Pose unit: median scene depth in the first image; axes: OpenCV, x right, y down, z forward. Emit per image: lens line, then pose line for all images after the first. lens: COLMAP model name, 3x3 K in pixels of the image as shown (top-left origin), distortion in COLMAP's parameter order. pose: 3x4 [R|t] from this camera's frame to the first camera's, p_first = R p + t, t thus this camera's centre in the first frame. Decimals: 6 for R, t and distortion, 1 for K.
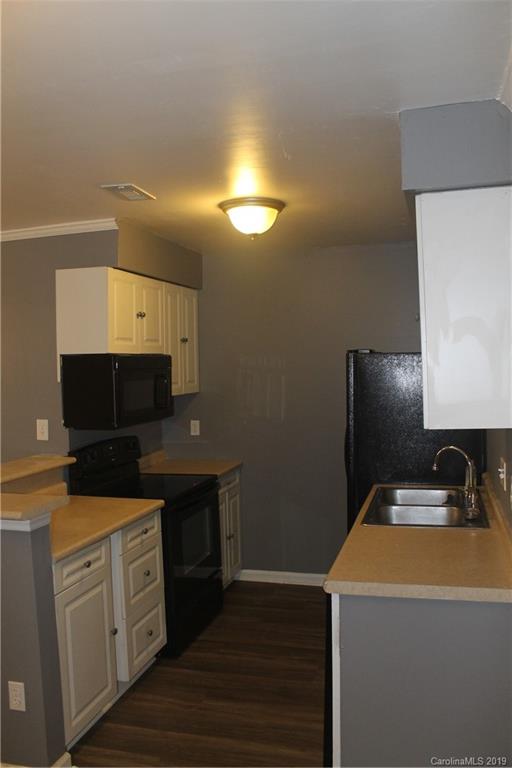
lens RADIAL K [[651.0, 0, 259.3], [0, 651.0, 370.2], [0, 0, 1]] dist [-0.174356, 0.146548]
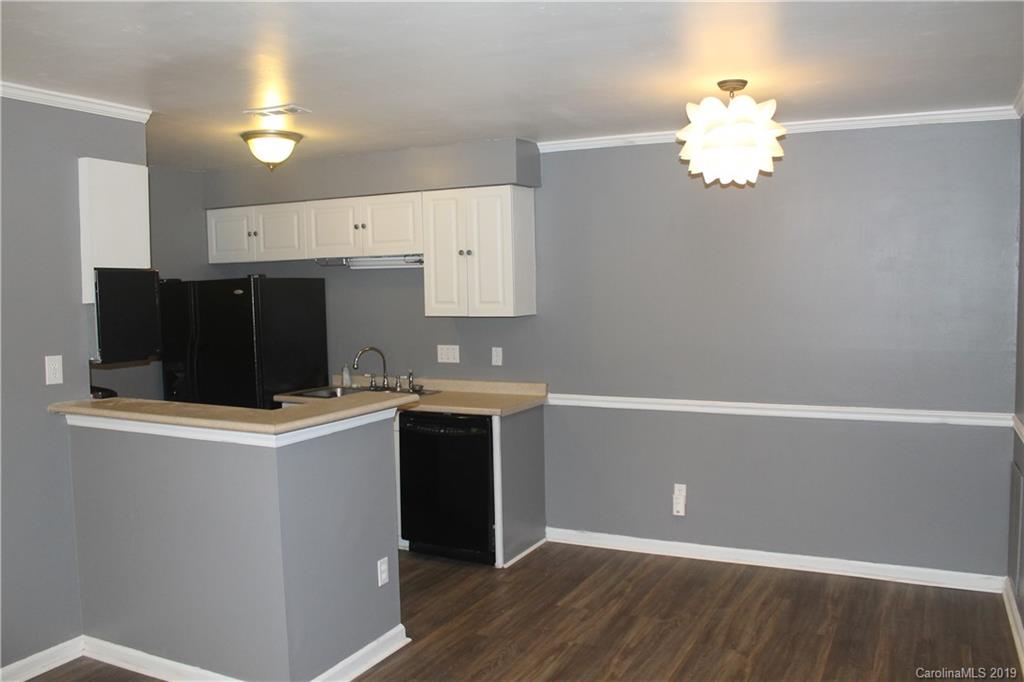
lens RADIAL K [[868.1, 0, 512.0], [0, 868.1, 341.0], [0, 0, 1]] dist [-0.174356, 0.146548]
pose [[0.189157, -0.042181, 0.981040, -1.214361], [0.027554, 0.998912, 0.037637, 0.040015], [-0.981560, 0.019912, 0.190113, 0.310889]]
